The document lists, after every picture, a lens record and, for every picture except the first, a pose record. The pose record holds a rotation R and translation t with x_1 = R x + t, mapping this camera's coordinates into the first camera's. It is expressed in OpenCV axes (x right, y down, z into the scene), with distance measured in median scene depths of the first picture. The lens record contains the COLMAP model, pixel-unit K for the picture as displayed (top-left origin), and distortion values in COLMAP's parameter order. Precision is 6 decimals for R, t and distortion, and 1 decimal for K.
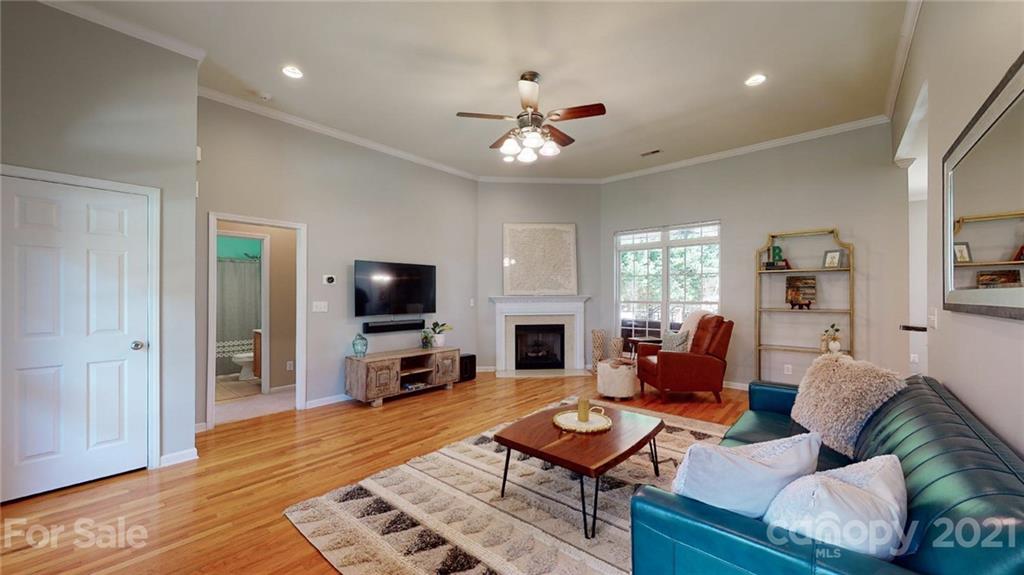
lens RADIAL K [[378.6, 0, 510.4], [0, 378.6, 295.3], [0, 0, 1]] dist [0.000537, -0.000554]
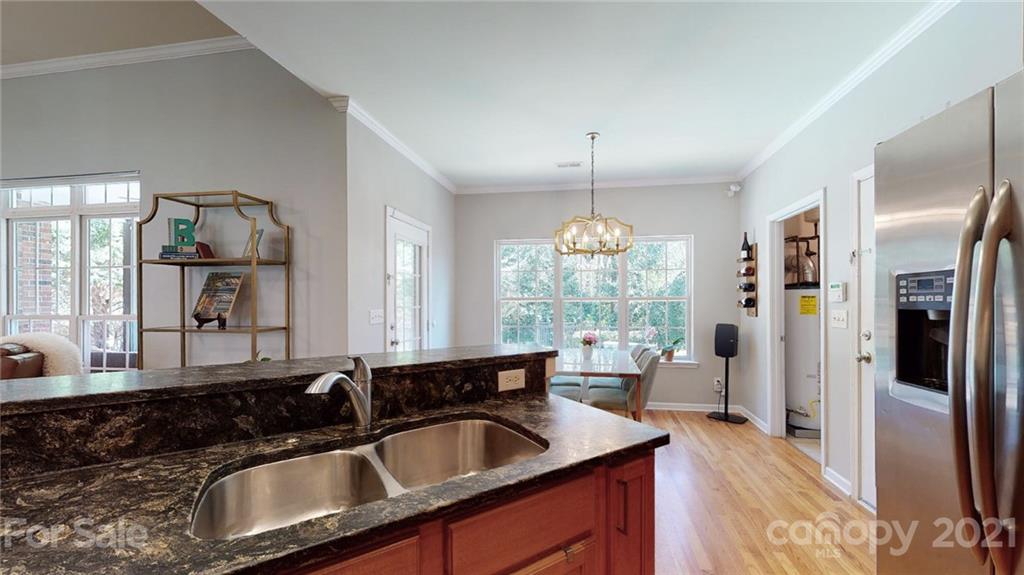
lens RADIAL K [[393.9, 0, 533.7], [0, 393.9, 303.7], [0, 0, 1]] dist [-0.005007, -0.000697]
pose [[0.842861, -0.002412, 0.538125, 0.704435], [0.001165, 0.999996, 0.002656, -0.000601], [-0.538129, -0.001611, 0.842861, 0.178023]]
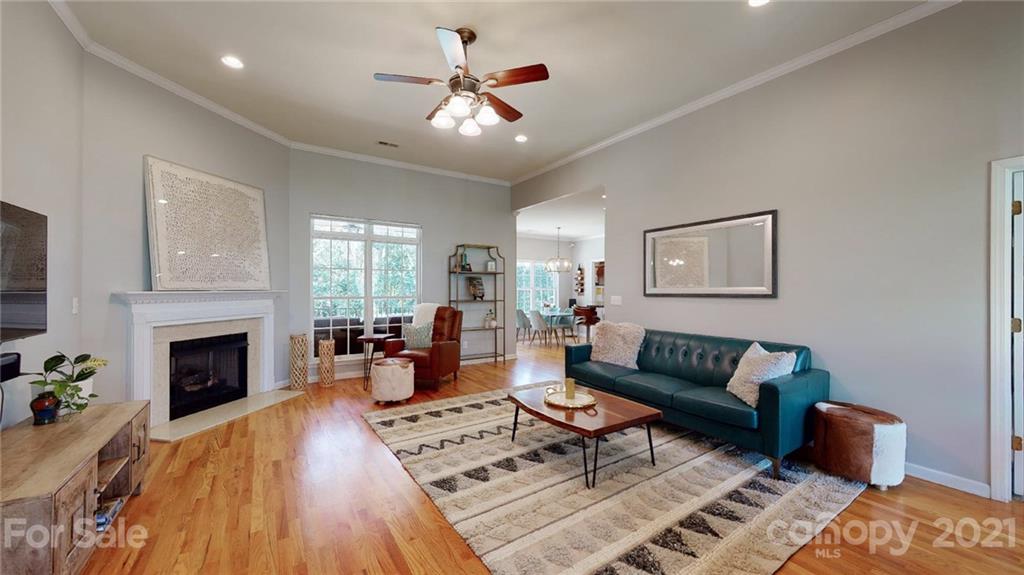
lens RADIAL K [[378.6, 0, 513.7], [0, 378.6, 289.0], [0, 0, 1]] dist [0.000537, -0.000554]
pose [[0.265453, 0.004252, 0.964114, -0.457003], [-0.000668, 0.999991, -0.004226, 0.001143], [-0.964124, 0.000477, 0.265453, 0.406561]]
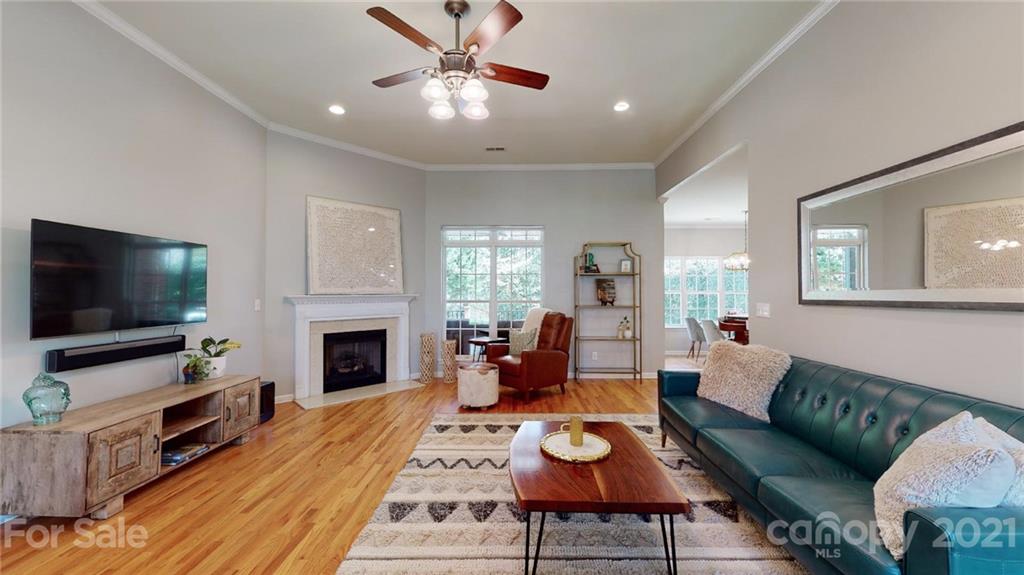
lens RADIAL K [[378.6, 0, 511.2], [0, 378.6, 289.3], [0, 0, 1]] dist [0.000537, -0.000554]
pose [[0.764000, 0.009090, 0.645153, -0.215867], [-0.000616, 0.999911, -0.013358, 0.000573], [-0.645216, 0.009808, 0.763937, 0.214879]]
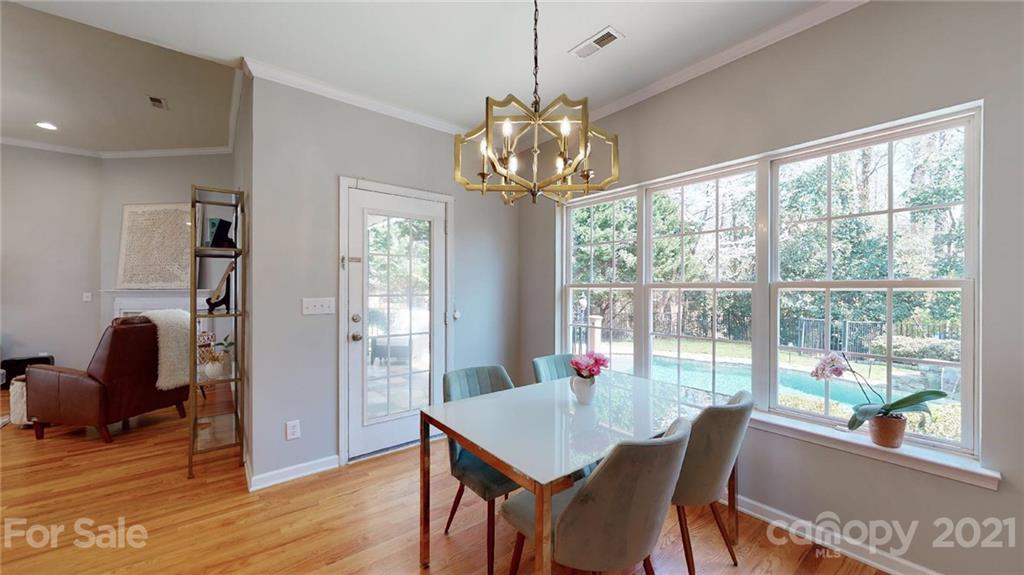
lens RADIAL K [[378.6, 0, 510.4], [0, 378.6, 286.9], [0, 0, 1]] dist [0.000537, -0.000554]
pose [[0.982983, 0.002973, -0.183673, 1.147453], [-0.003871, 0.999982, -0.004530, -0.004191], [0.183657, 0.005164, 0.982977, 0.361855]]
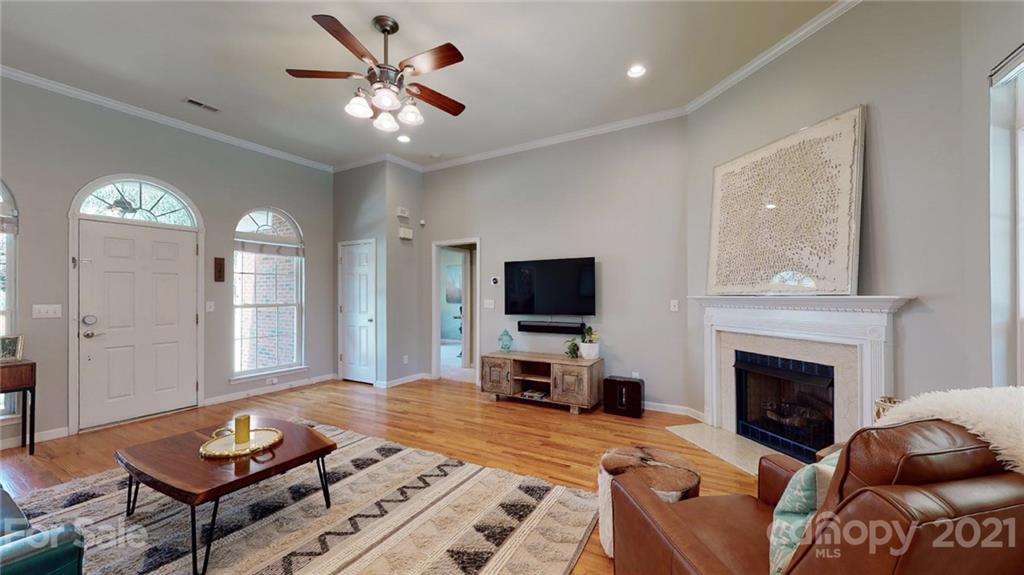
lens RADIAL K [[378.6, 0, 520.2], [0, 378.6, 294.1], [0, 0, 1]] dist [0.000537, -0.000554]
pose [[0.202401, 0.001979, -0.979301, 0.548307], [0.002386, 0.999994, 0.002514, -0.002956], [0.979300, -0.002845, 0.202395, 0.683412]]
